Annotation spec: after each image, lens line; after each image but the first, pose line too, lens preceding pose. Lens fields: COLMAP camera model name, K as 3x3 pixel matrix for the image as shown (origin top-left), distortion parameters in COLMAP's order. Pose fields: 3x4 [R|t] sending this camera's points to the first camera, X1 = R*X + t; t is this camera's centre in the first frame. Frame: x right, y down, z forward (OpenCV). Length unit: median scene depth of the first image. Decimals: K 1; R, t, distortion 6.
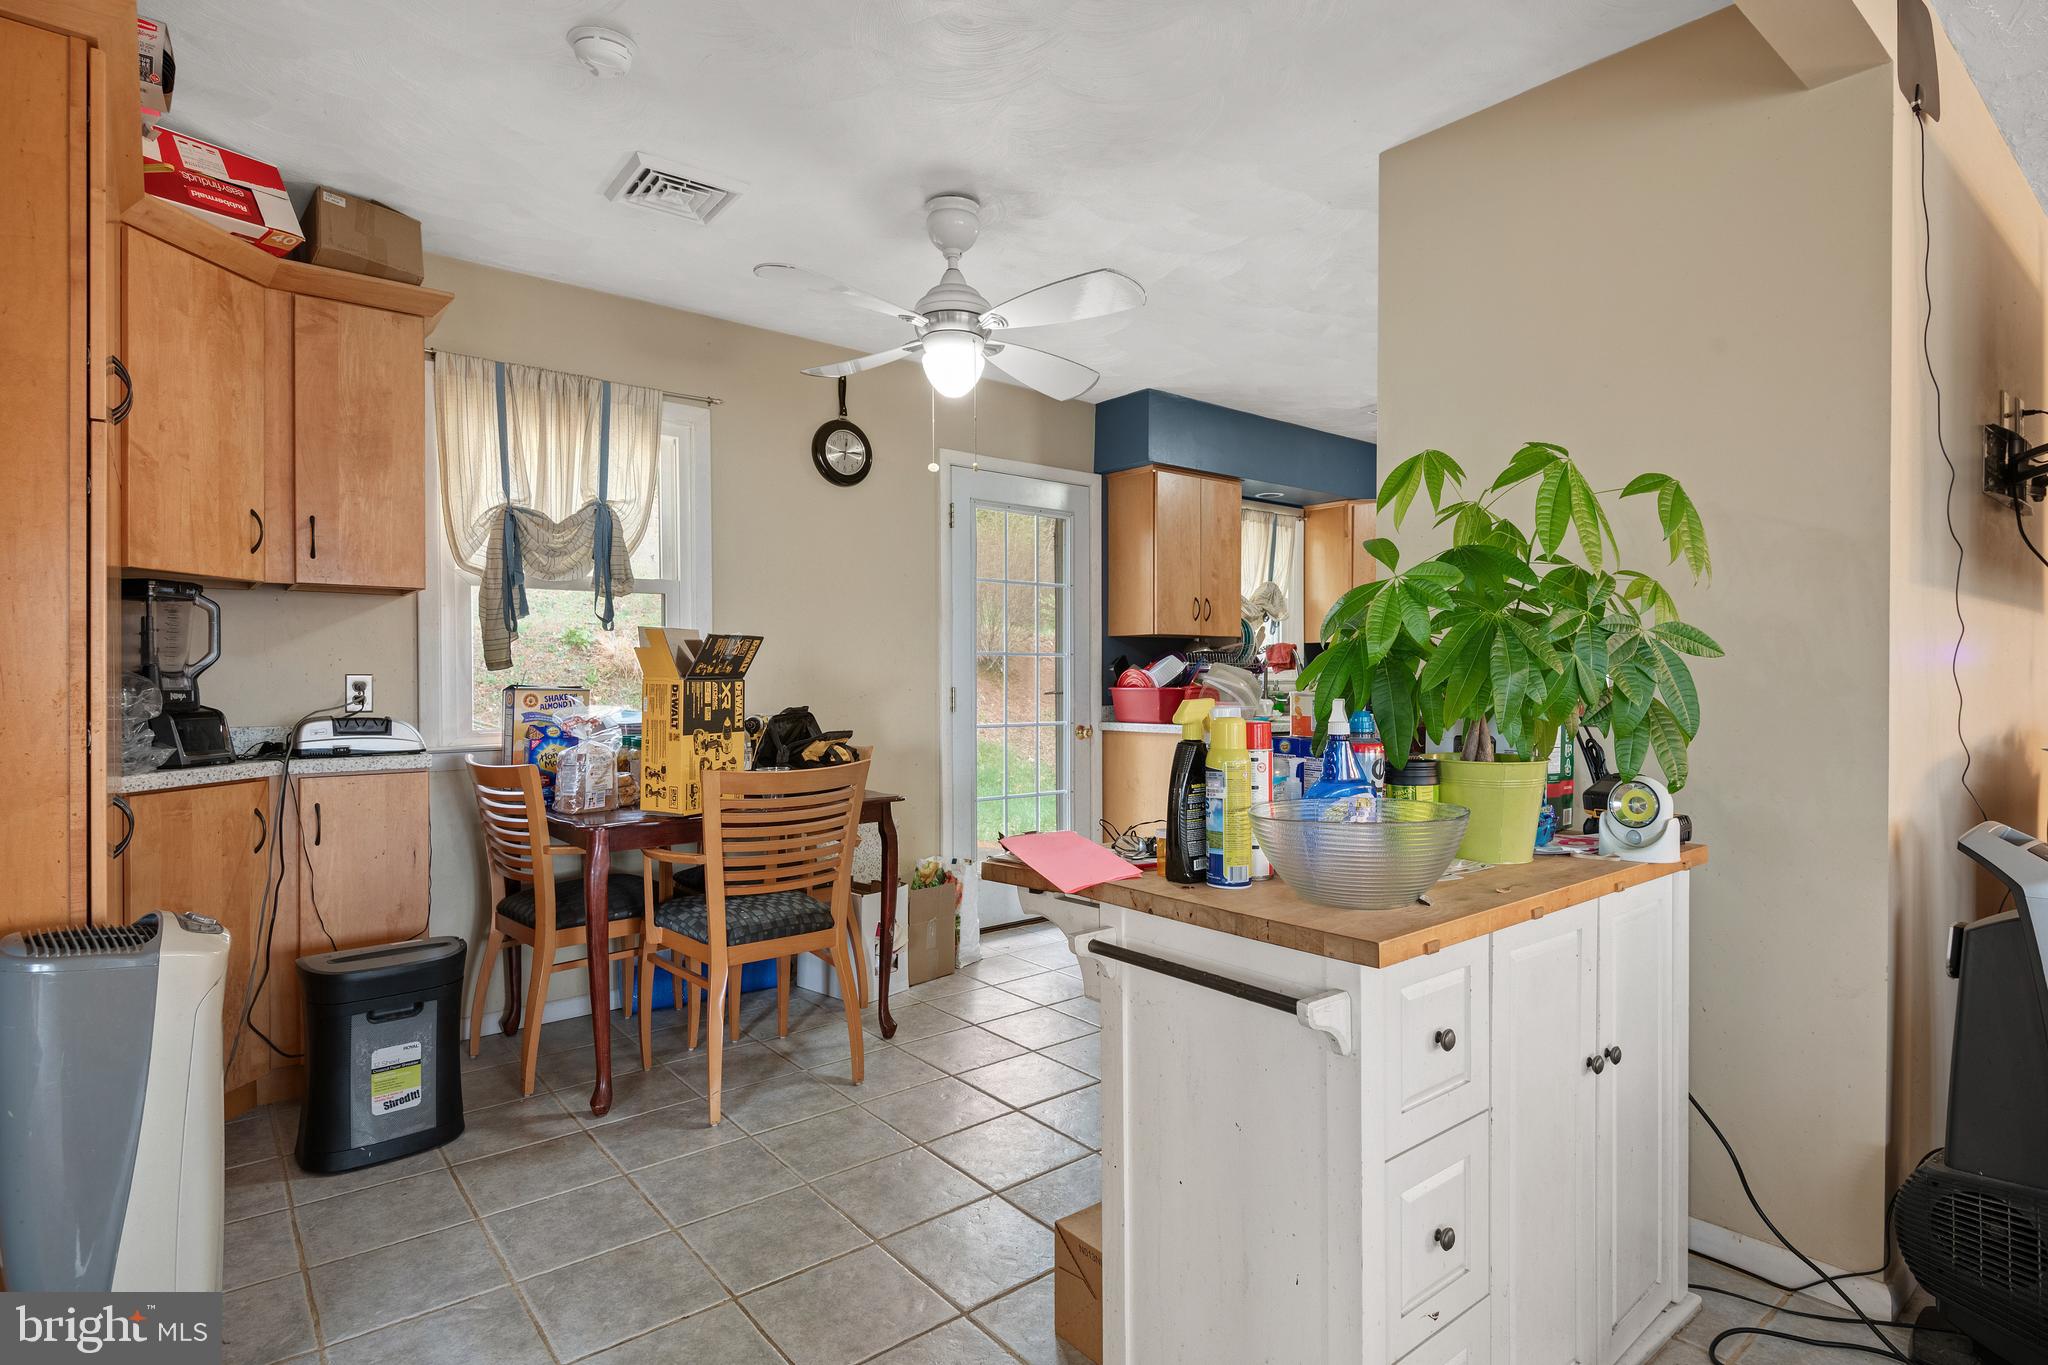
lens RADIAL K [[1014.5, 0, 1014.7], [0, 1014.5, 672.9], [0, 0, 1]] dist [0.001675, -0.001984]
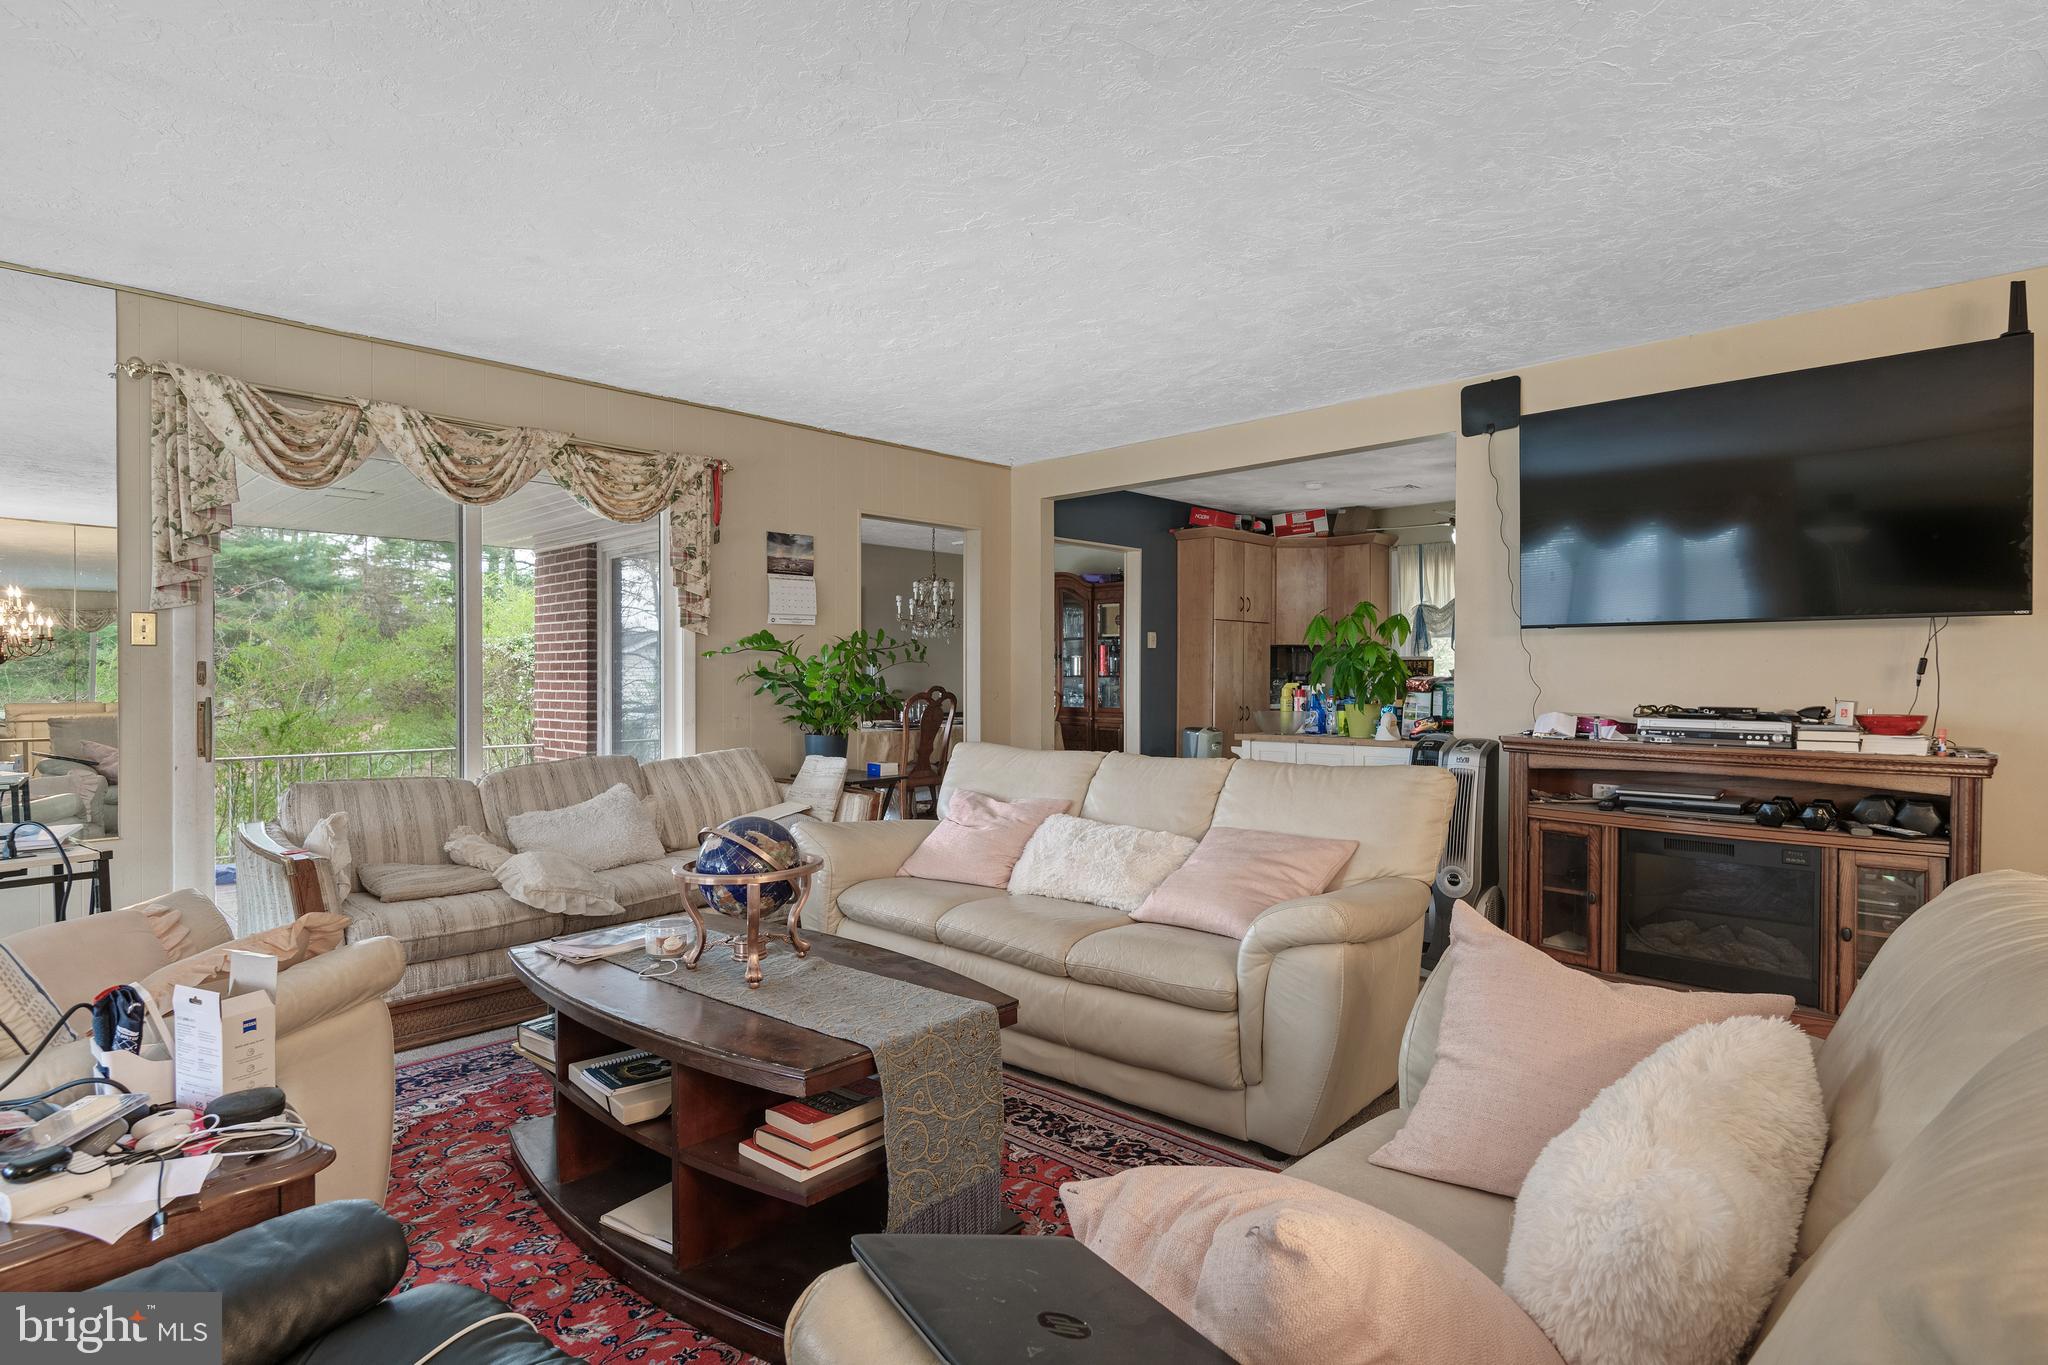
lens RADIAL K [[1014.5, 0, 1020.9], [0, 1014.5, 689.1], [0, 0, 1]] dist [0.001675, -0.001984]
pose [[0.133075, 0.018299, -0.990937, 2.027864], [-0.002138, 0.999833, 0.018176, -0.010827], [0.991104, -0.000300, 0.133092, -0.281090]]
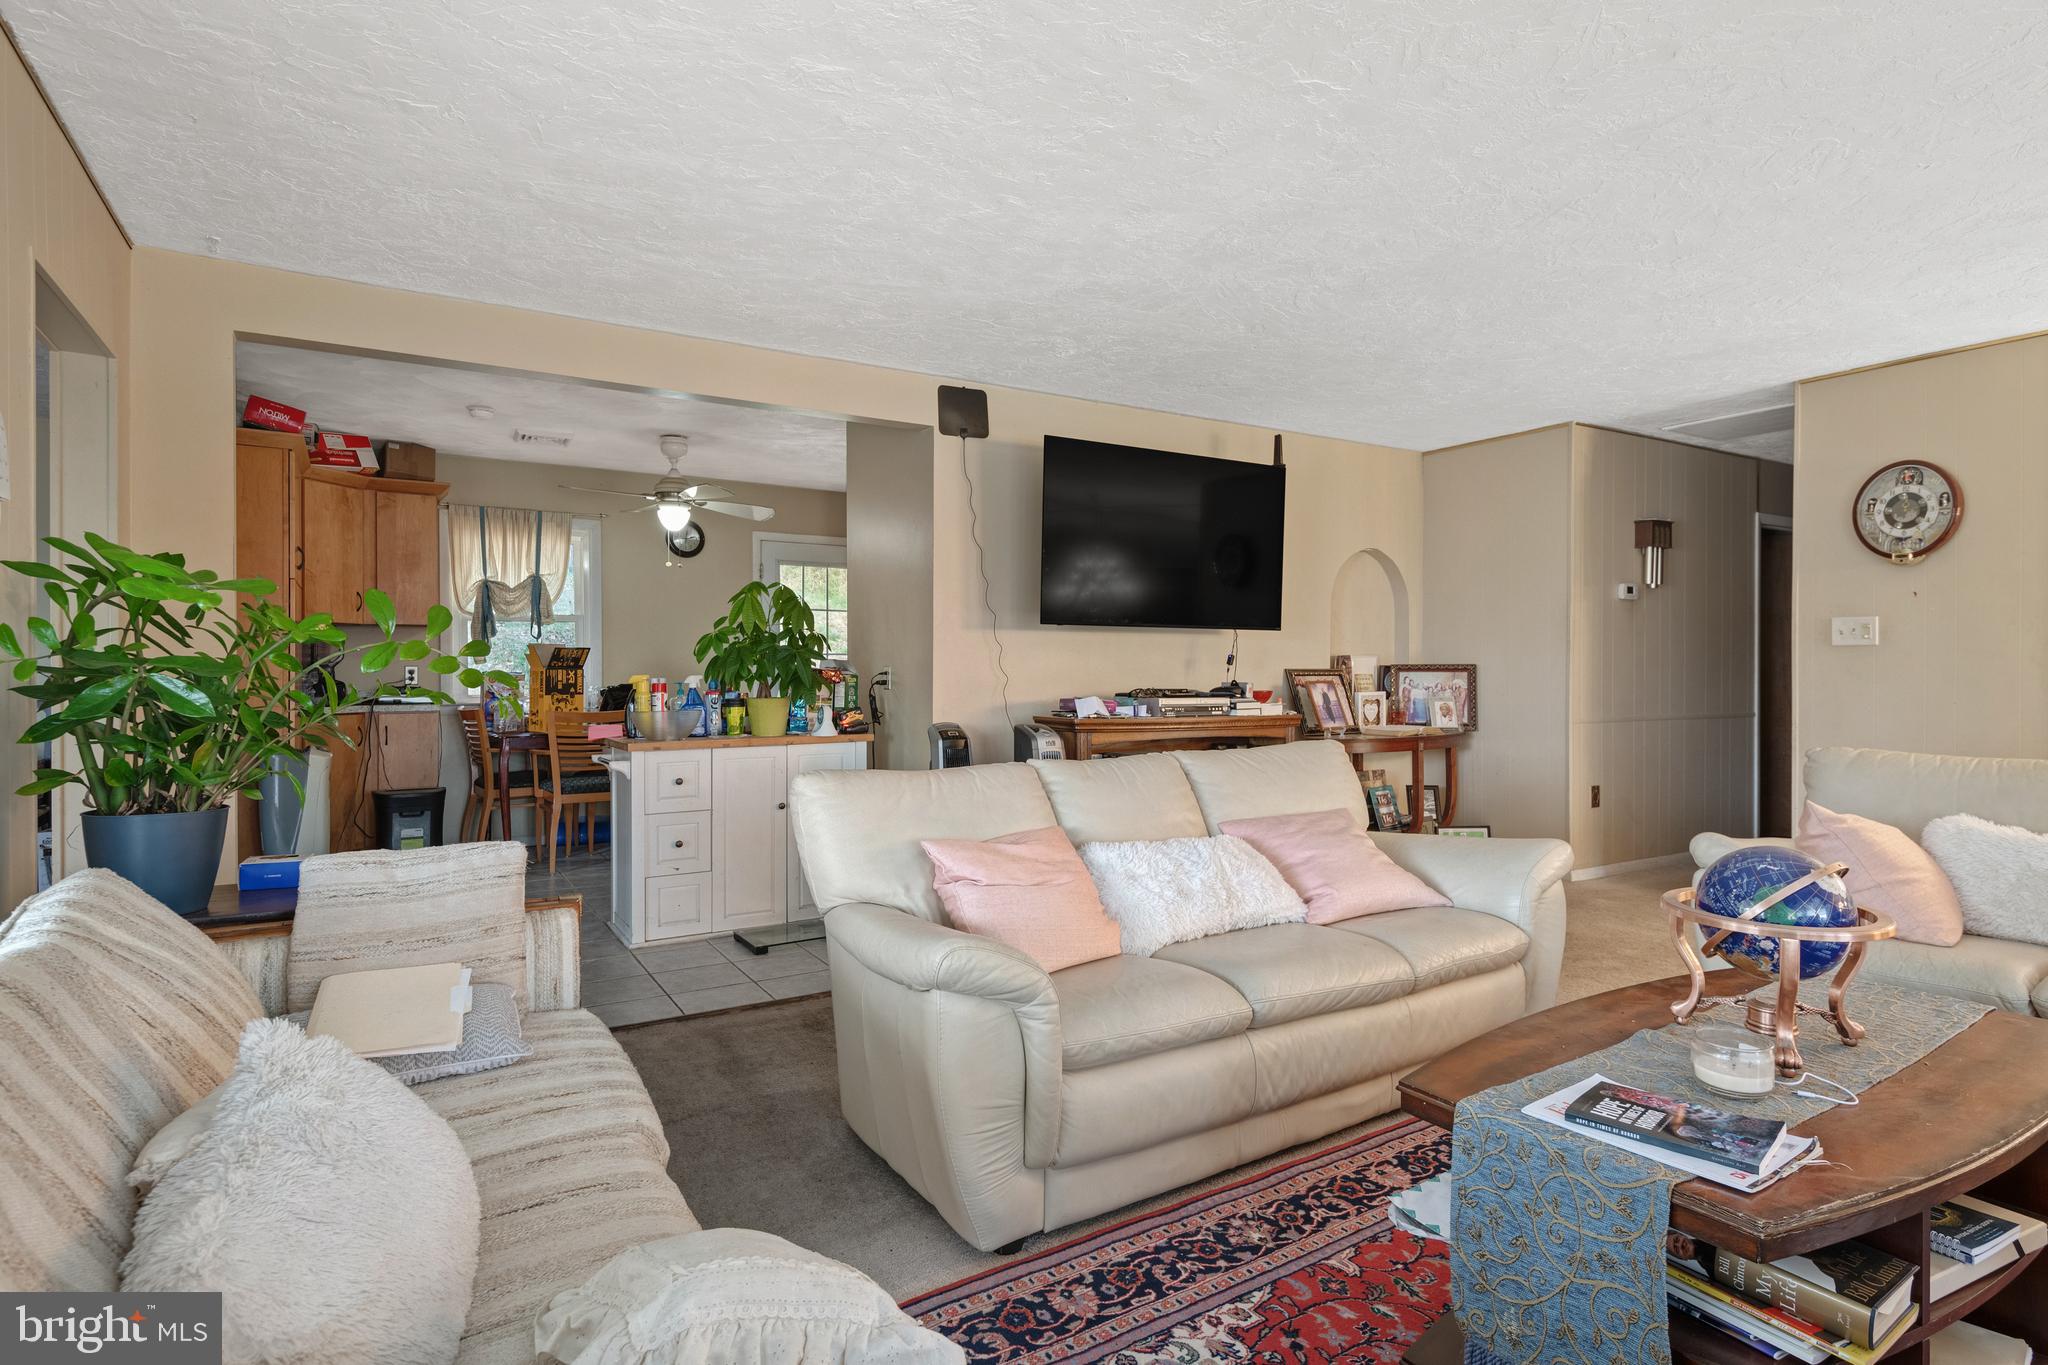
lens RADIAL K [[1014.5, 0, 1026.7], [0, 1014.5, 662.8], [0, 0, 1]] dist [0.001675, -0.001984]
pose [[0.993418, 0.003538, -0.114489, 0.892339], [-0.003261, 0.999991, 0.002608, -0.015239], [0.114497, -0.002218, 0.993421, -0.966913]]
